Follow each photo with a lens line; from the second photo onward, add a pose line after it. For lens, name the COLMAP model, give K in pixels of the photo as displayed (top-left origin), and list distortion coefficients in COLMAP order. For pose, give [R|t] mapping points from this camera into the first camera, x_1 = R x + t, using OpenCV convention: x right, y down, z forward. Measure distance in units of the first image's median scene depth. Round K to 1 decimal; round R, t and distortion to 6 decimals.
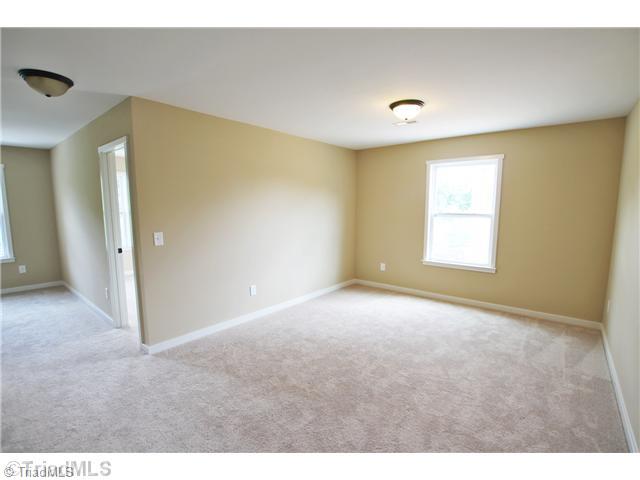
lens RADIAL K [[305.4, 0, 314.6], [0, 305.4, 240.5], [0, 0, 1]] dist [-0.022124, 0.000330]
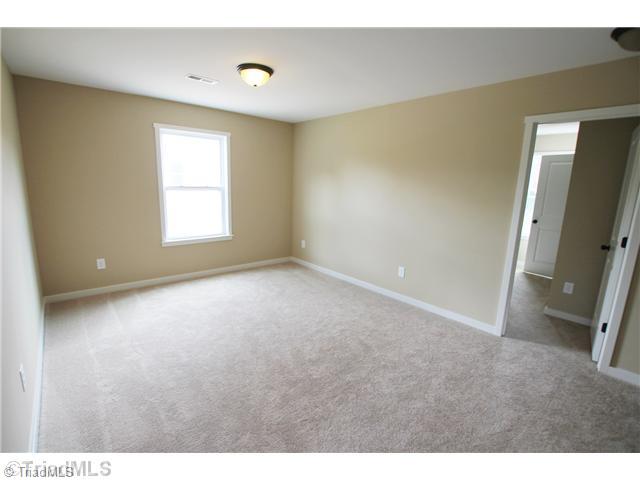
lens RADIAL K [[305.4, 0, 314.6], [0, 305.4, 240.5], [0, 0, 1]] dist [-0.022124, 0.000330]
pose [[0.182077, -0.176010, 0.967403, -0.489179], [0.092398, 0.982558, 0.161377, -0.047240], [-0.978933, 0.060003, 0.195165, 0.509345]]
